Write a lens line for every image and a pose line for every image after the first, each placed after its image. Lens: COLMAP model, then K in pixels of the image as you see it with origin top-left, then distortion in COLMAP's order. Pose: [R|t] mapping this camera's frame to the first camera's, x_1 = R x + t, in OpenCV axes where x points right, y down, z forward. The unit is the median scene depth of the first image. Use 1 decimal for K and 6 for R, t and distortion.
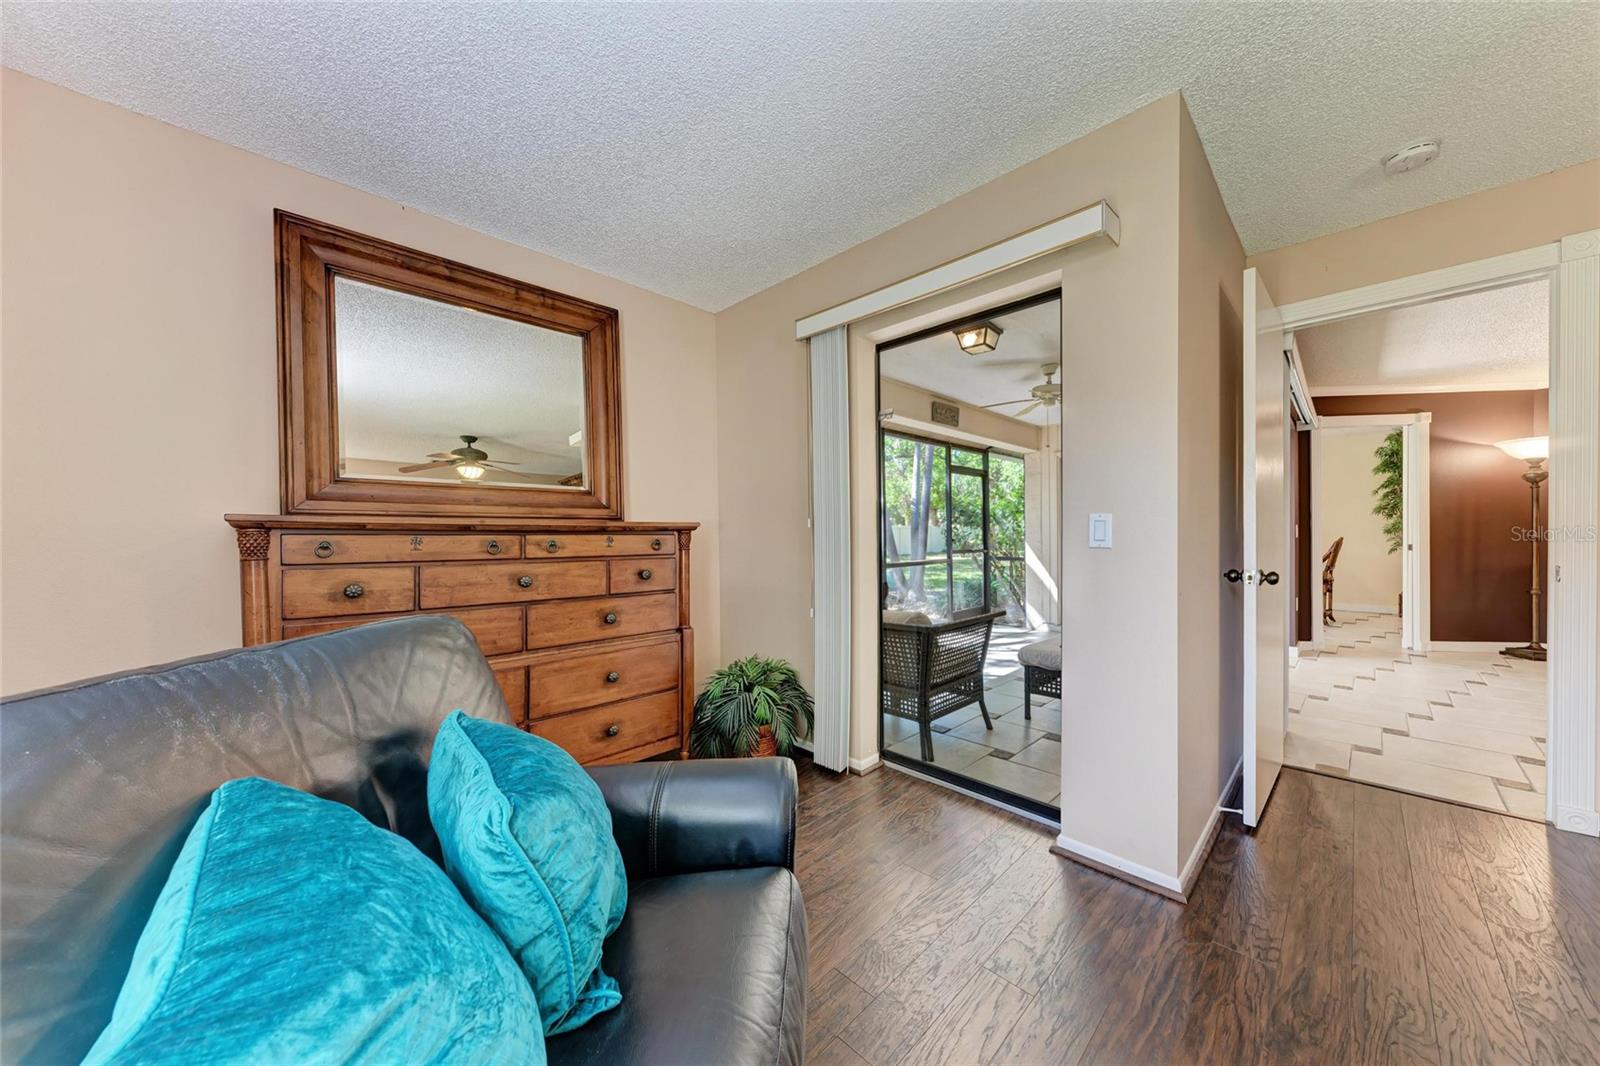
lens RADIAL K [[545.0, 0, 784.0], [0, 545.0, 544.3], [0, 0, 1]] dist [0.010039, -0.001409]
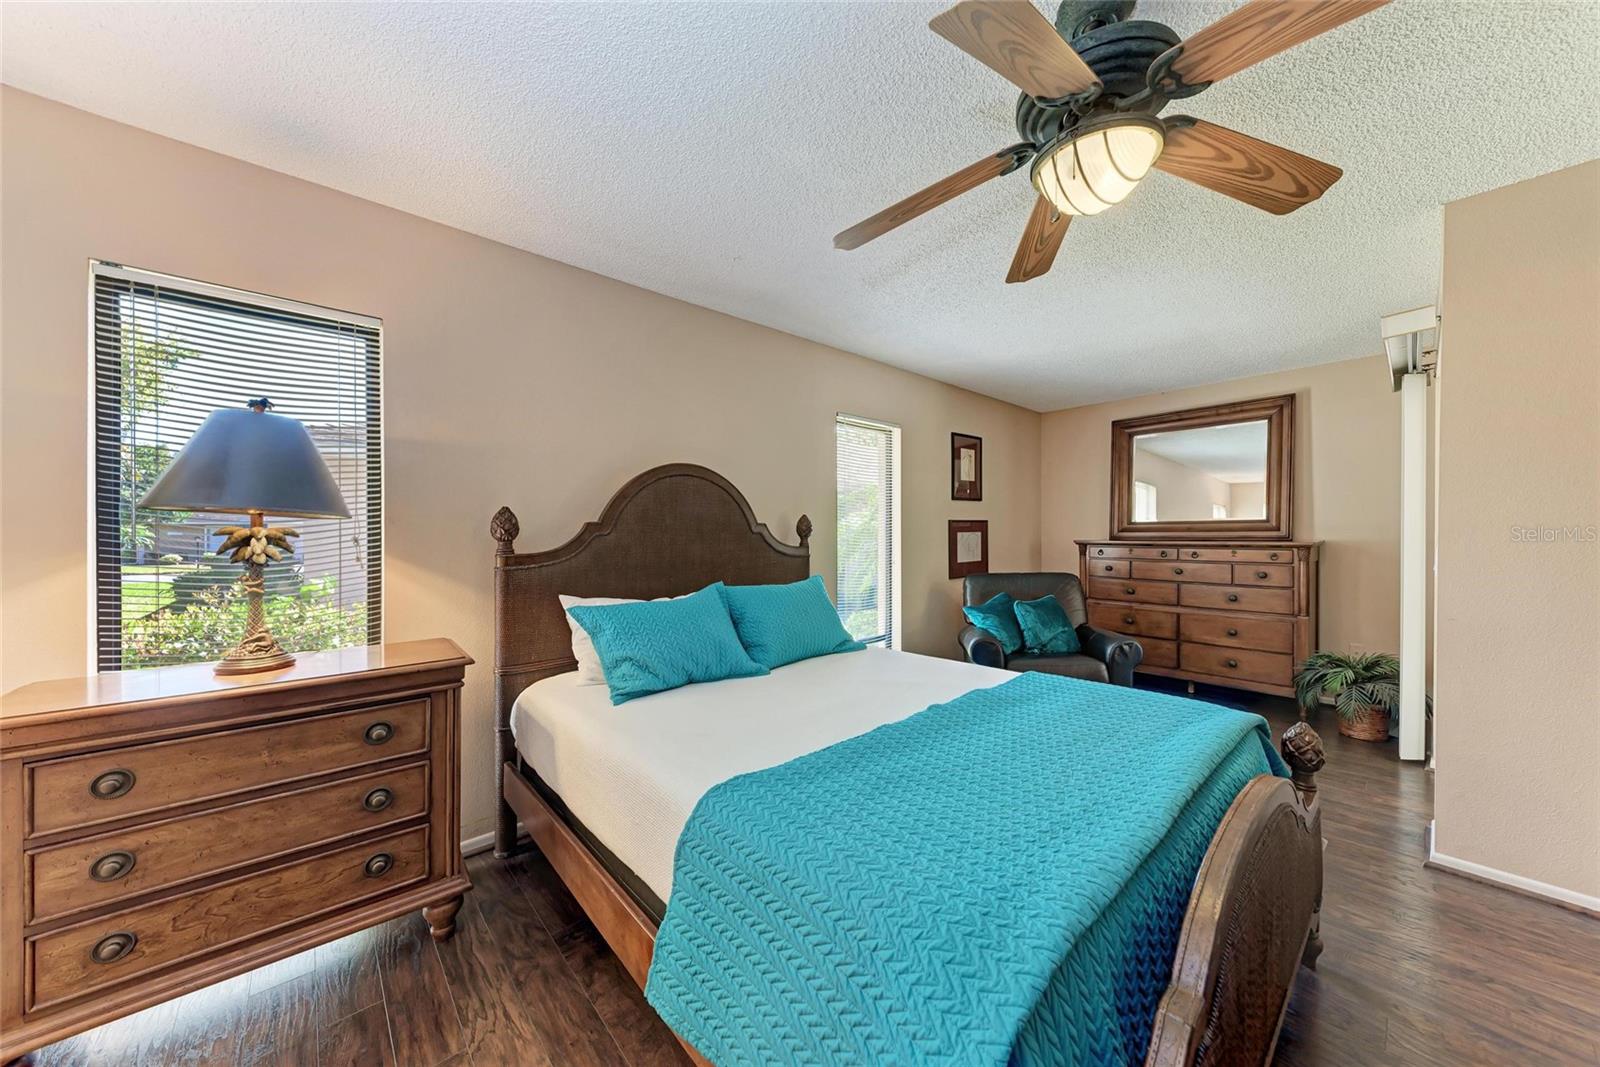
lens RADIAL K [[545.0, 0, 796.7], [0, 545.0, 534.9], [0, 0, 1]] dist [0.010039, -0.001409]
pose [[-0.064236, 0.008485, -0.997899, 1.503065], [-0.010632, 0.999901, 0.009186, -0.064789], [0.997878, 0.011200, -0.064140, -0.268029]]
